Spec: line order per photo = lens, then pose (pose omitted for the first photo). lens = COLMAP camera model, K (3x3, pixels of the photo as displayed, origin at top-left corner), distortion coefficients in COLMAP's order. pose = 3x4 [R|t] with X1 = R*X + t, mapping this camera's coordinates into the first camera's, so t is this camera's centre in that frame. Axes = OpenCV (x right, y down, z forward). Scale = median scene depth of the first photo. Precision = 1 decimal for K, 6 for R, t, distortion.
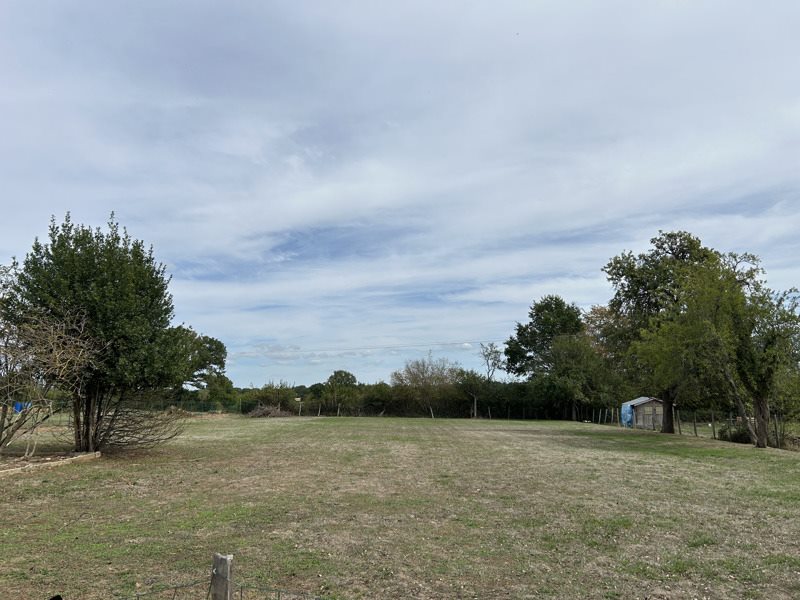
lens RADIAL K [[601.1, 0, 399.7], [0, 601.1, 299.7], [0, 0, 1]] dist [0.002402, -0.000188]
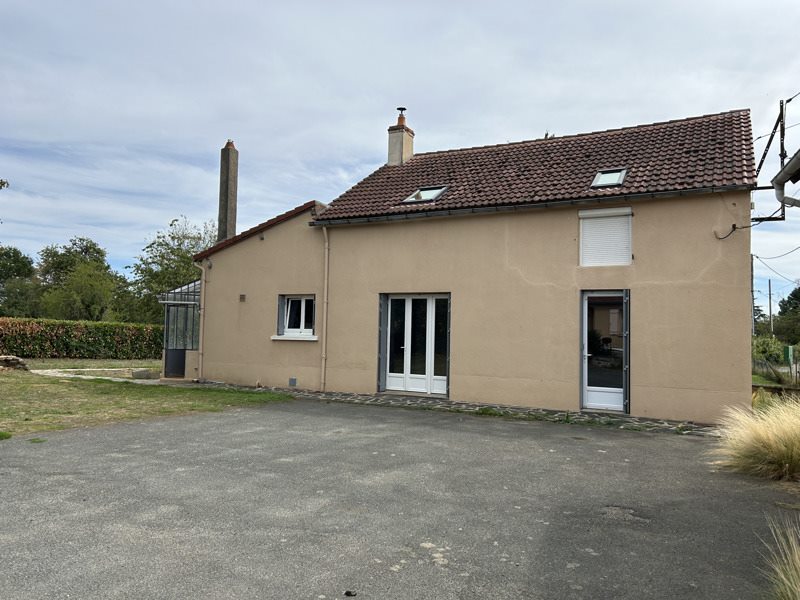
lens RADIAL K [[601.1, 0, 399.2], [0, 601.1, 301.4], [0, 0, 1]] dist [0.002402, -0.000188]
pose [[0.684339, 0.059124, 0.726763, -0.122793], [-0.144637, 0.987909, 0.055826, -0.087575], [-0.714675, -0.143321, 0.684616, -0.557096]]
